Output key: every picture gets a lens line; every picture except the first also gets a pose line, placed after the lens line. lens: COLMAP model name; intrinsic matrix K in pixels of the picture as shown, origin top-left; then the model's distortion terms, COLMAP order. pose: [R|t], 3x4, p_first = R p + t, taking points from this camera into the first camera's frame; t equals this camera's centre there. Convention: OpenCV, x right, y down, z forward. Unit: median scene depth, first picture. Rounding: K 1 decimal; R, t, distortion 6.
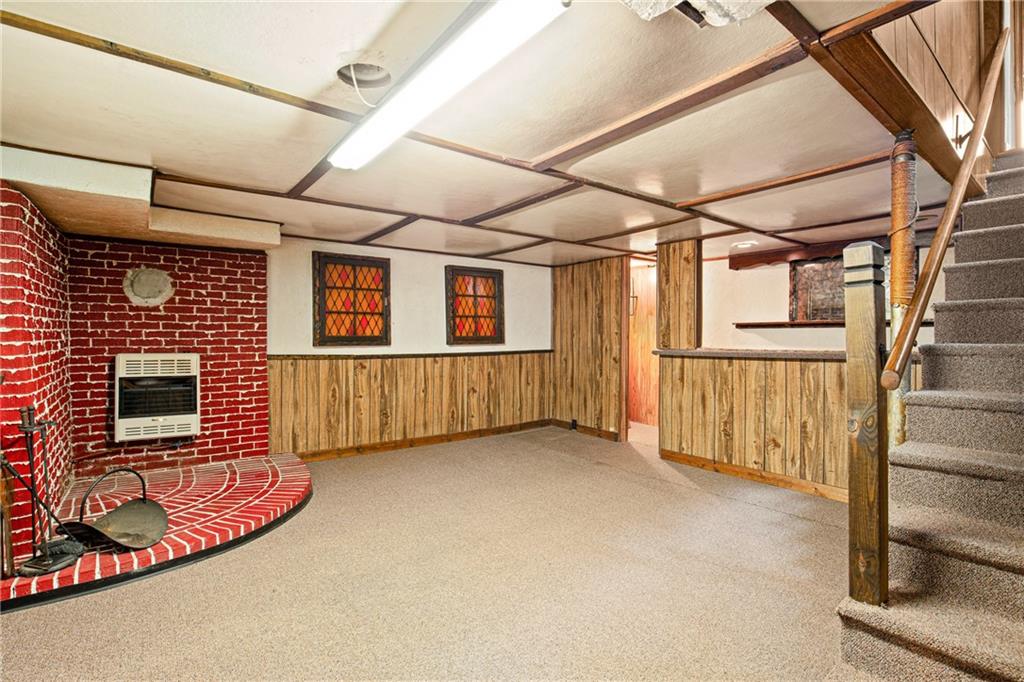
lens RADIAL K [[475.4, 0, 511.6], [0, 475.4, 339.5], [0, 0, 1]] dist [-0.029193, 0.003529]
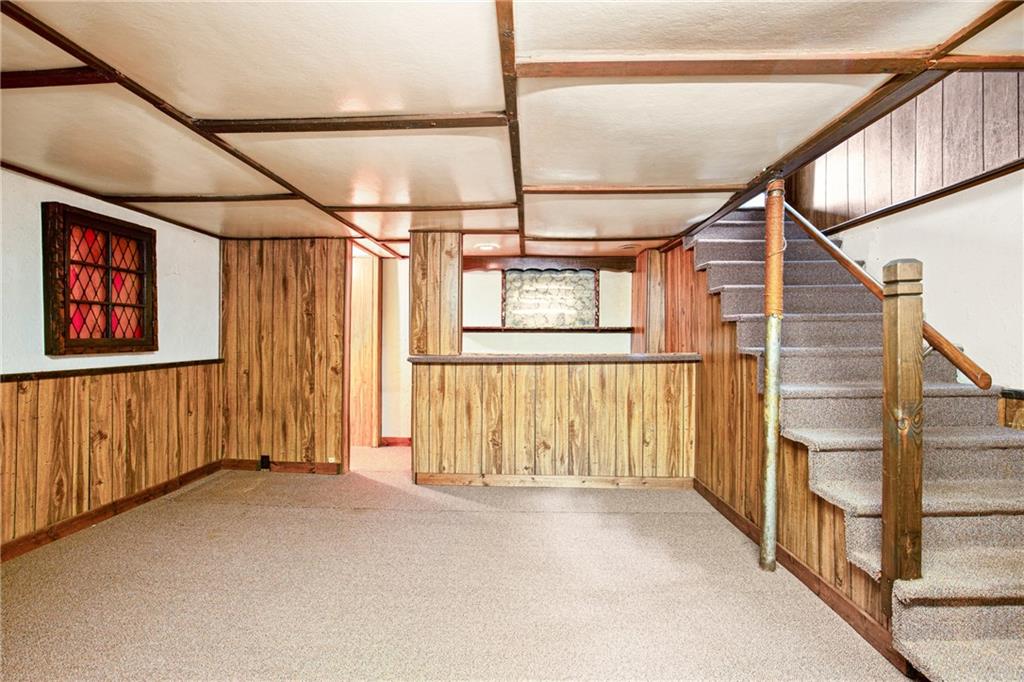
lens RADIAL K [[475.4, 0, 512.9], [0, 475.4, 342.3], [0, 0, 1]] dist [-0.029193, 0.003529]
pose [[0.639183, -0.000644, 0.769055, -0.224286], [0.001315, 0.999999, -0.000256, -0.002434], [-0.769054, 0.001175, 0.639183, 0.322349]]
